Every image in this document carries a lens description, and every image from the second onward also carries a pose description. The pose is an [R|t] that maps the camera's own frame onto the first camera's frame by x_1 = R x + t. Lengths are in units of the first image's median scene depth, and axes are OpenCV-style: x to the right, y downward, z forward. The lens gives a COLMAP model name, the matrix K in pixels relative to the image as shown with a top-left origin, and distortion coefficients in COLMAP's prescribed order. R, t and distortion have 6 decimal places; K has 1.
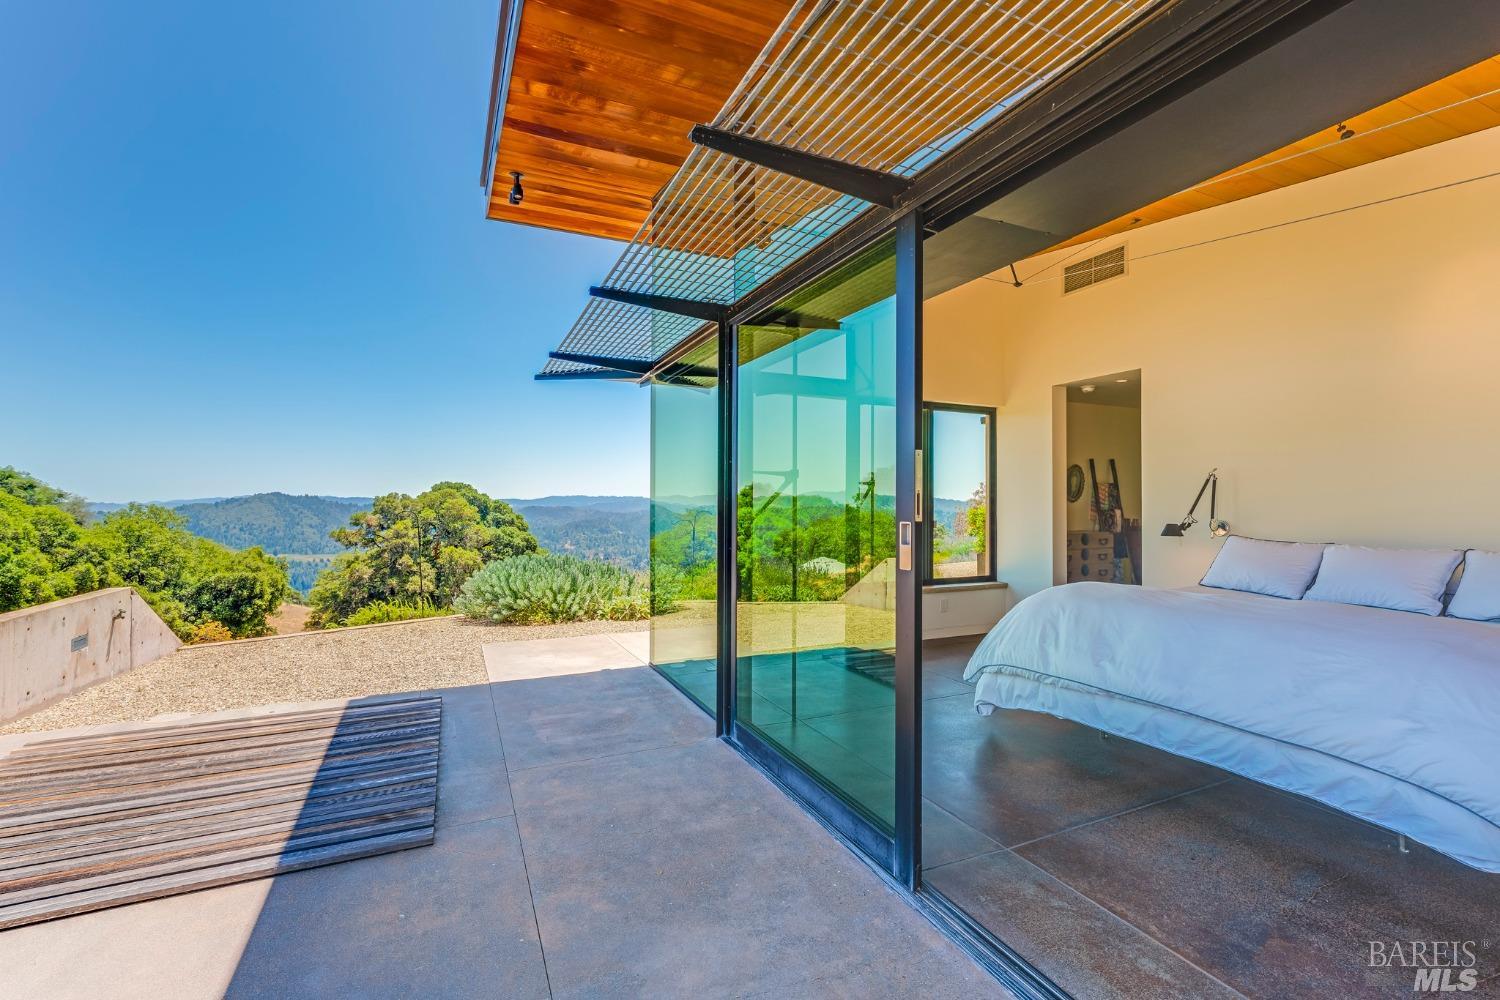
lens RADIAL K [[651.7, 0, 747.7], [0, 651.7, 495.5], [0, 0, 1]] dist [0.001150, 0.000189]
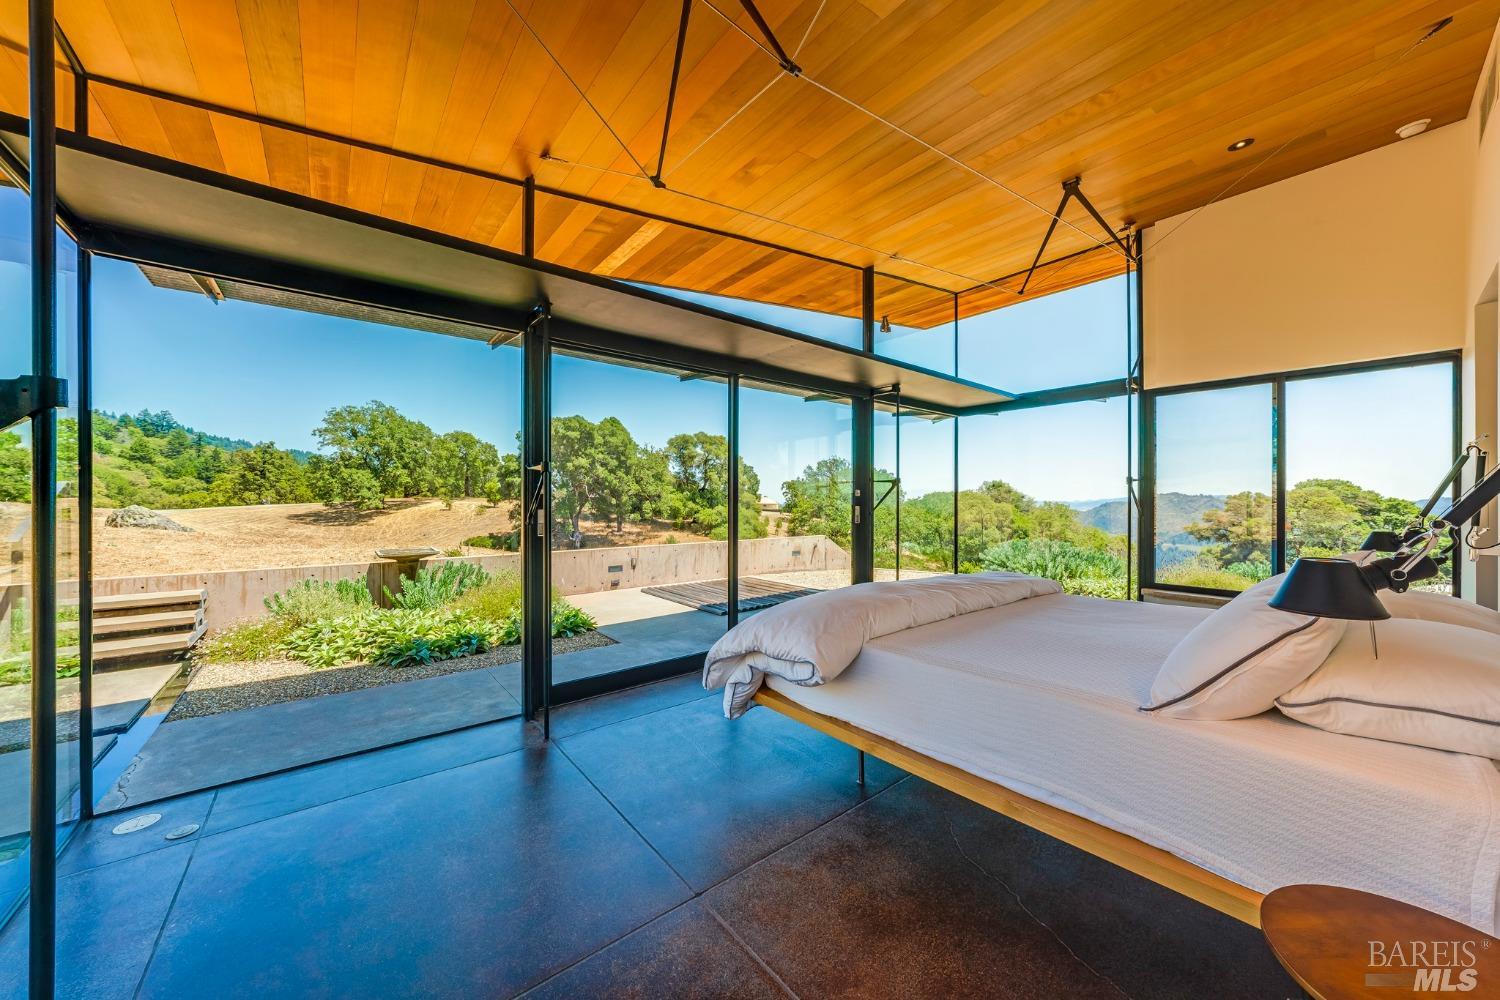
lens RADIAL K [[523.1, 0, 750.0], [0, 523.1, 500.0], [0, 0, 1]] dist [-0.000703, -0.000056]
pose [[0.244891, -0.000948, -0.969550, 0.076847], [0.009757, 0.999951, 0.001486, 0.000565], [0.969502, -0.009823, 0.244888, 0.024736]]
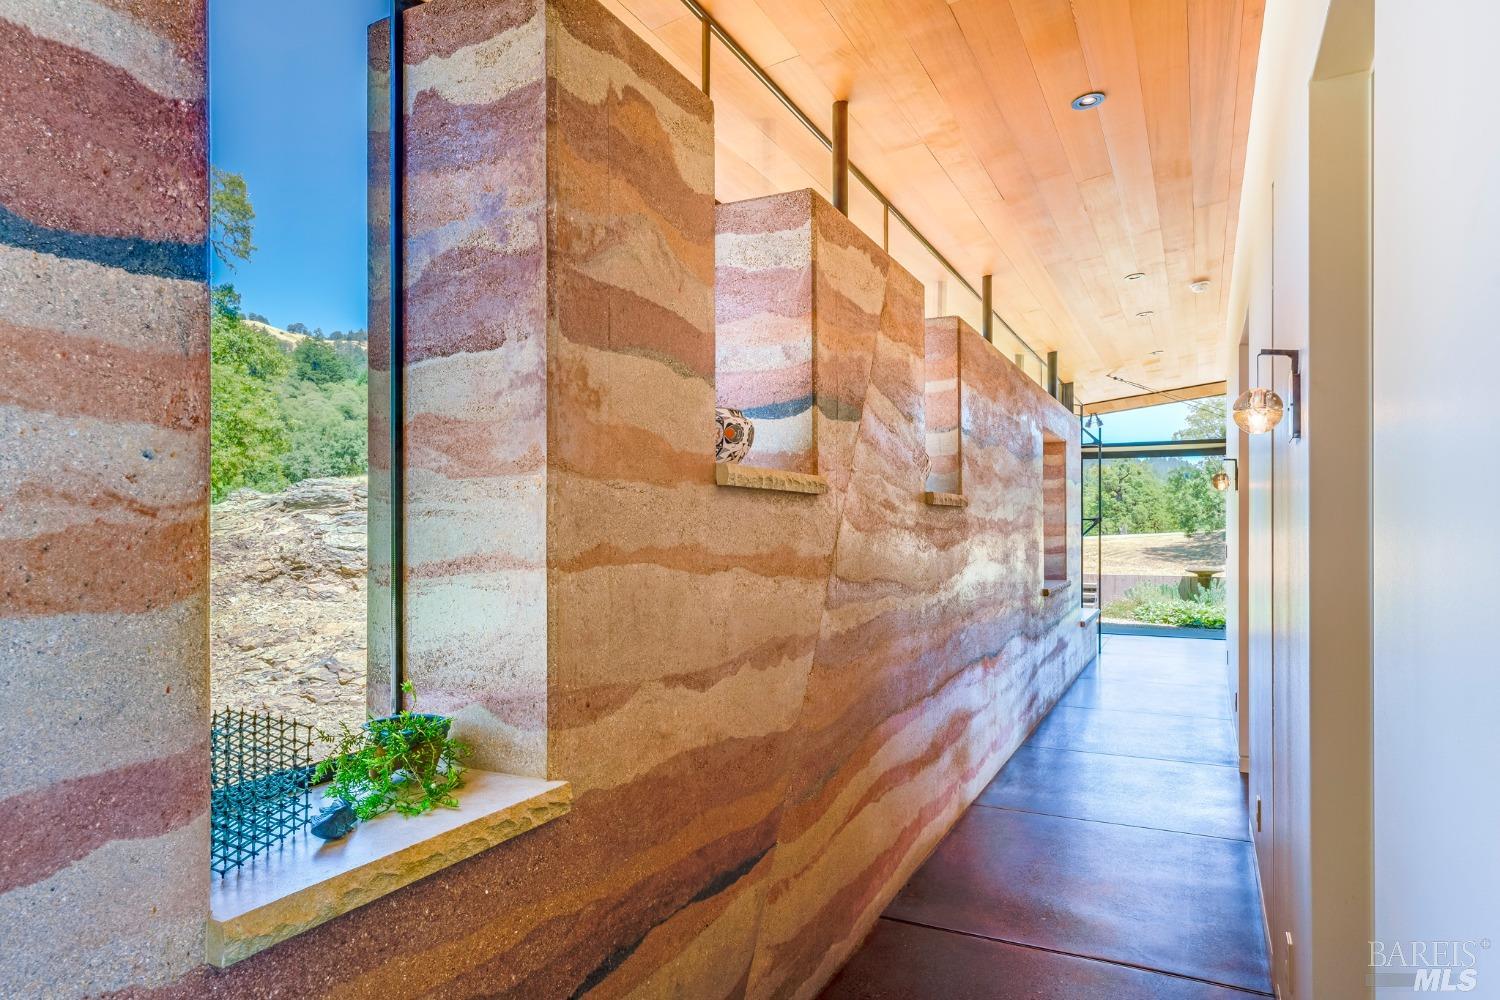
lens RADIAL K [[846.7, 0, 750.0], [0, 846.7, 500.0], [0, 0, 1]] dist [-0.001585, -0.000143]
pose [[-0.791710, -0.027360, -0.610283, 0.194125], [-0.006392, 0.999313, -0.036508, 0.000408], [0.610863, -0.025003, -0.791341, 0.088050]]
